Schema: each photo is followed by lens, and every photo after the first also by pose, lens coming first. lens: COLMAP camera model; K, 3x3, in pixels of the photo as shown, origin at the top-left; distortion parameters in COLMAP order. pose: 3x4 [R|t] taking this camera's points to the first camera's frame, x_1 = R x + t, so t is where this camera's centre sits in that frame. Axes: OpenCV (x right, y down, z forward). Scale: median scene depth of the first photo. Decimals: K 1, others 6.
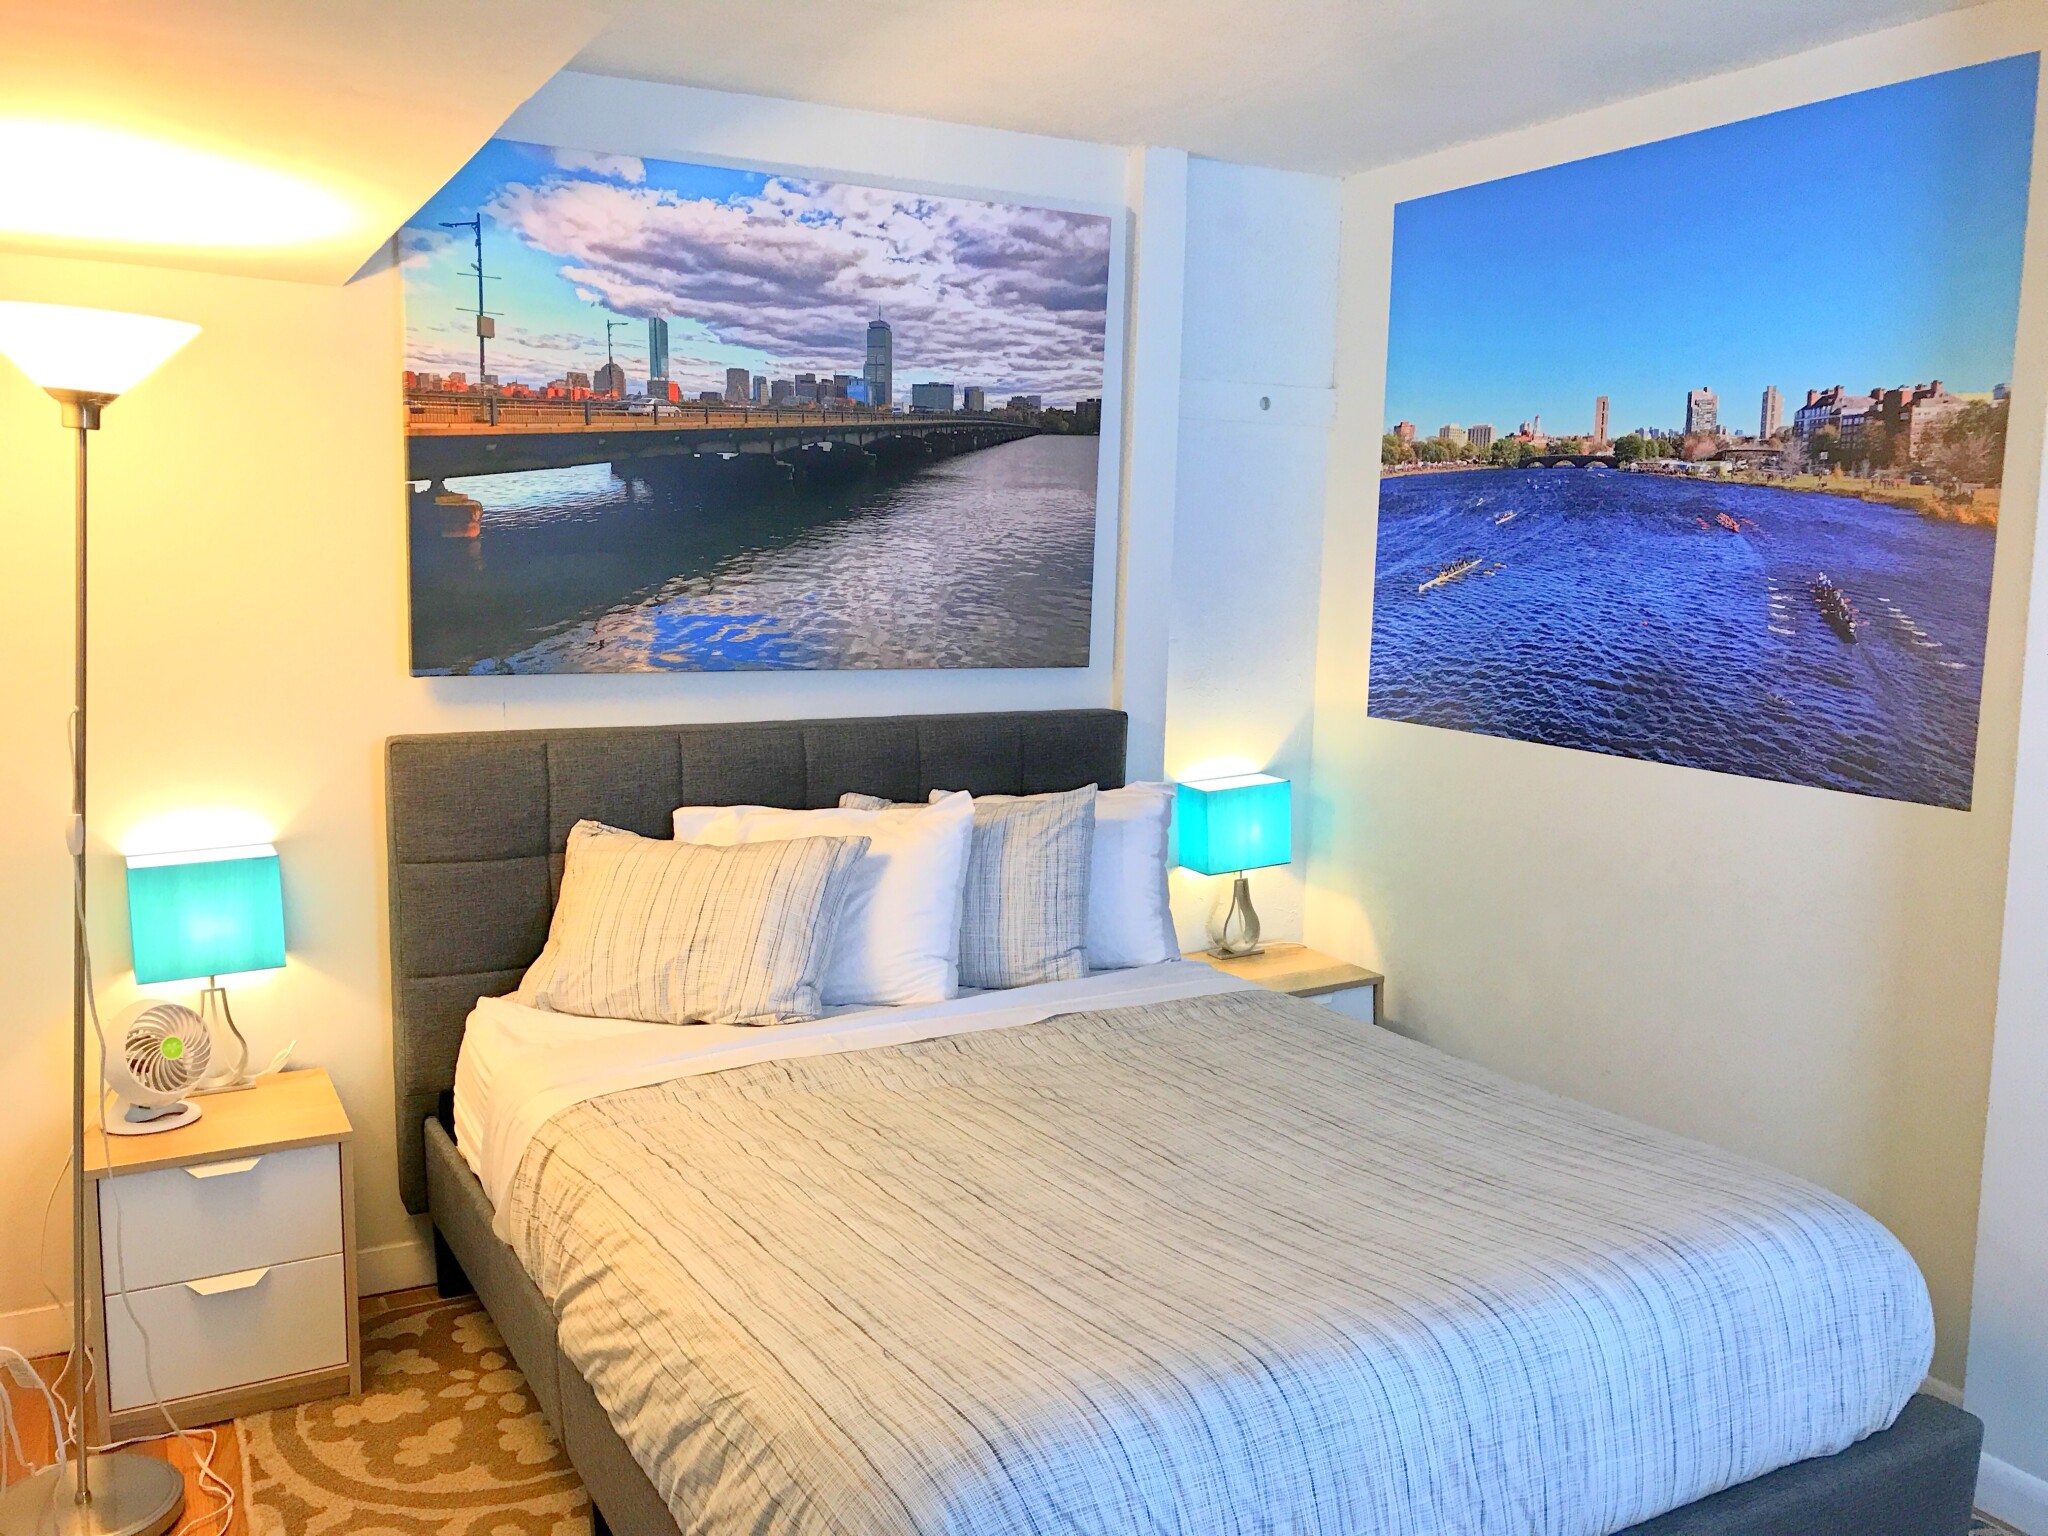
lens RADIAL K [[1705.0, 0, 1017.6], [0, 1705.0, 763.6], [0, 0, 1]] dist [0.025002, -0.021936]
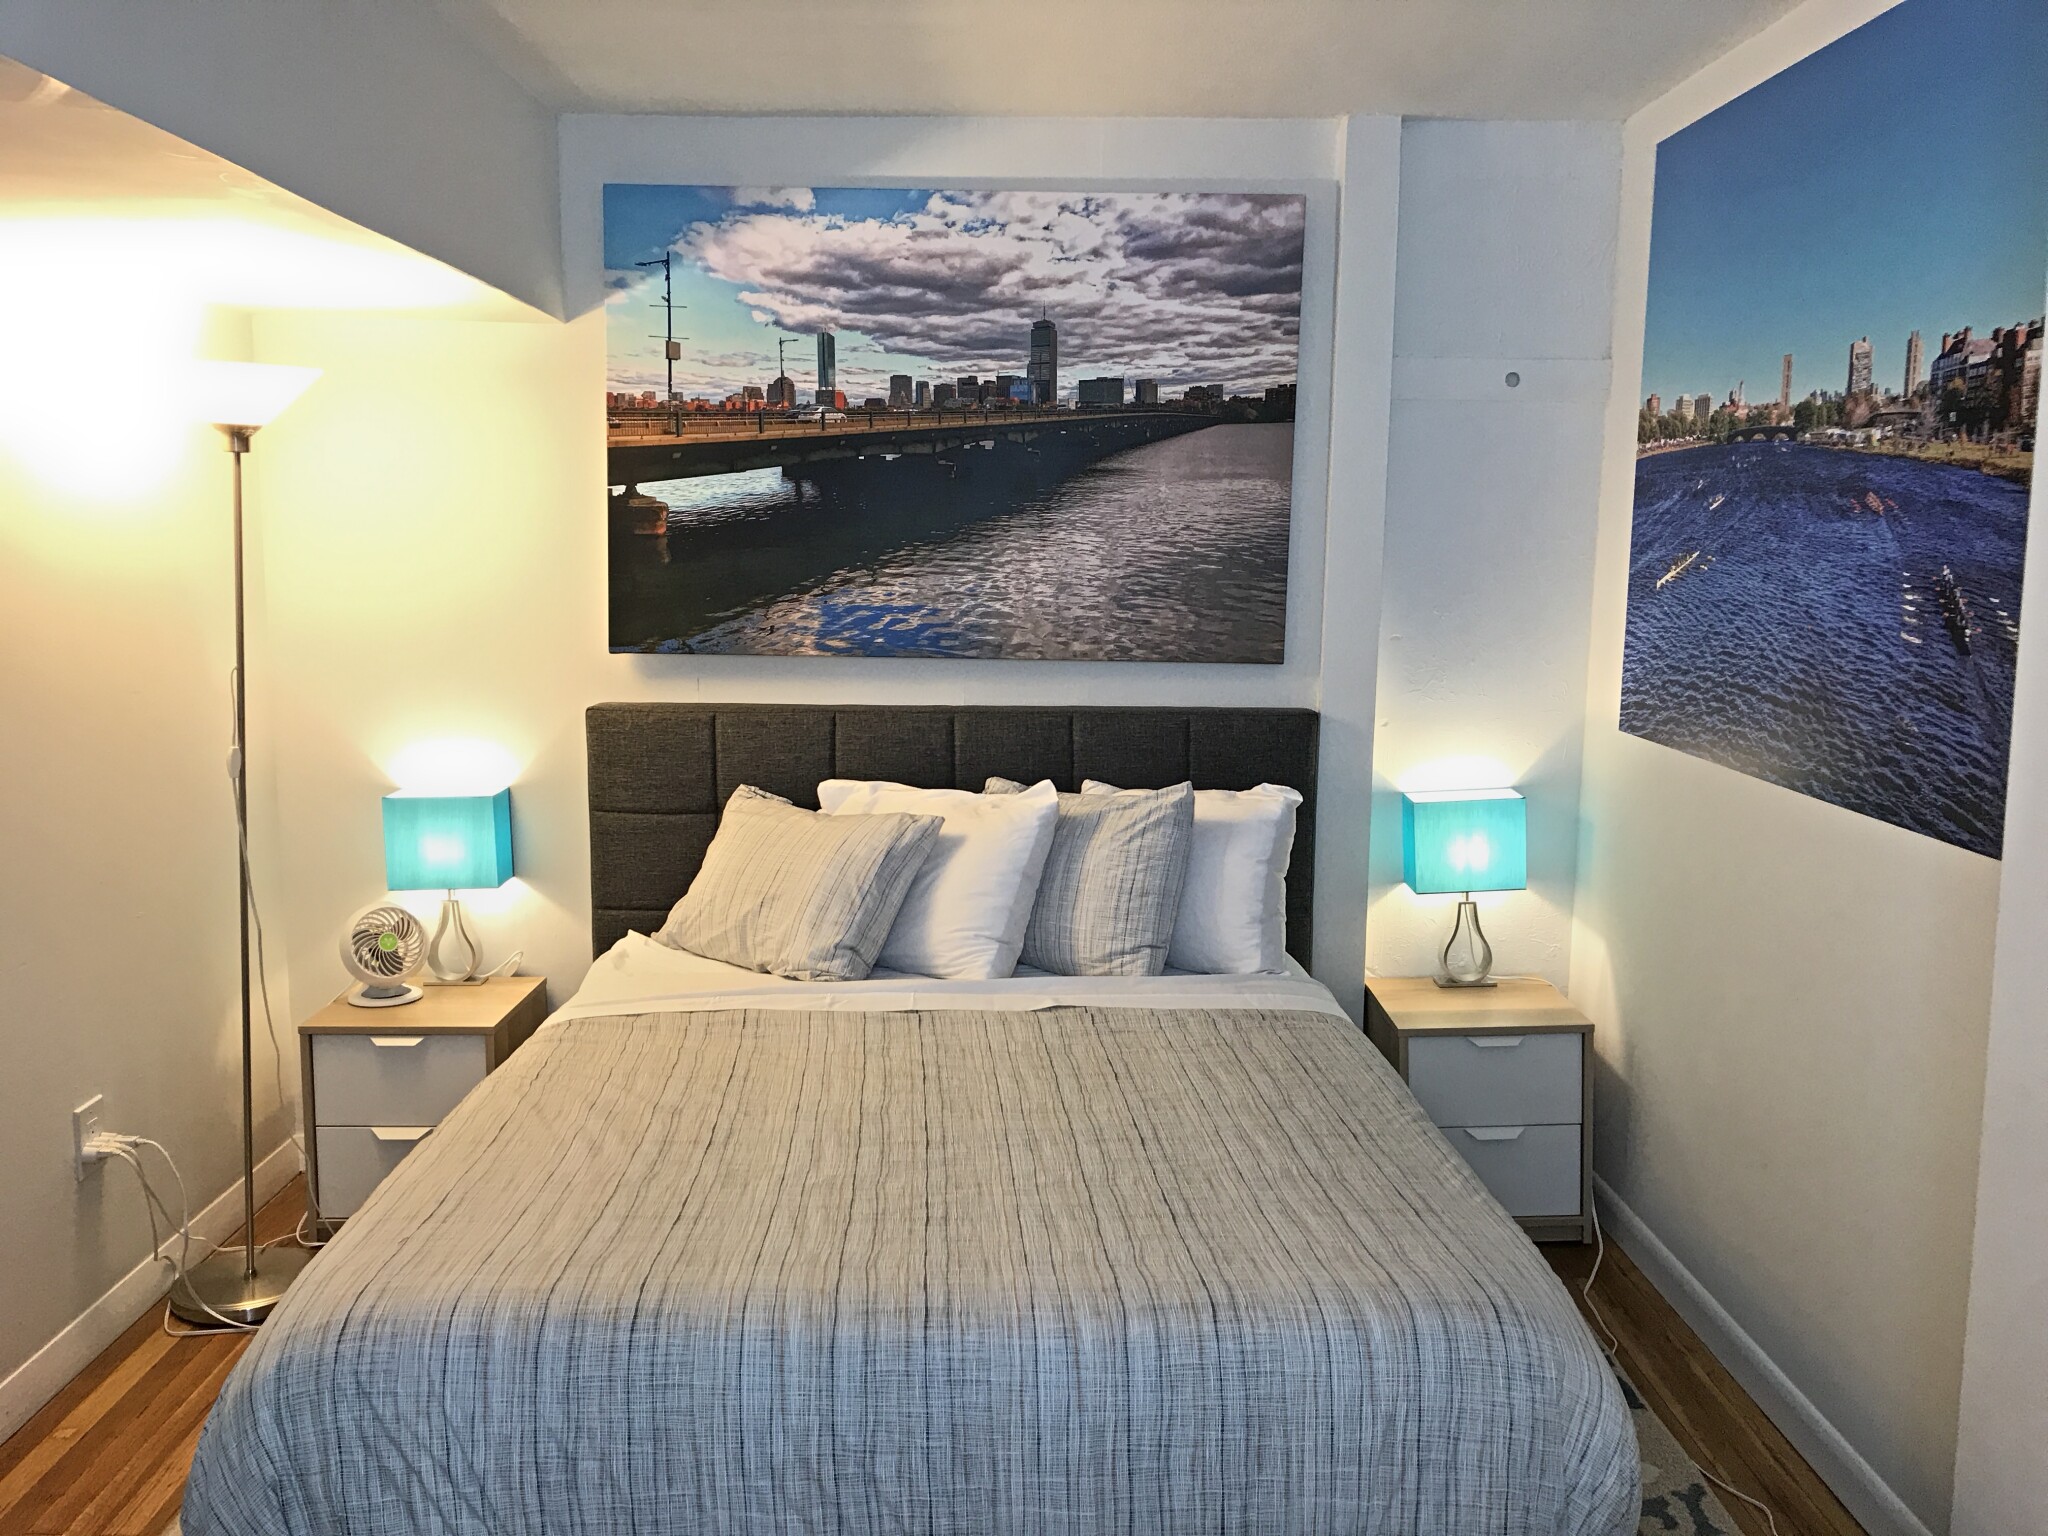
lens RADIAL K [[1705.0, 0, 1018.7], [0, 1705.0, 767.2], [0, 0, 1]] dist [0.025002, -0.021936]
pose [[0.879150, 0.057334, -0.473083, 0.429833], [-0.055841, 0.998291, 0.017213, -0.007965], [0.473262, 0.011285, 0.880850, 0.095182]]
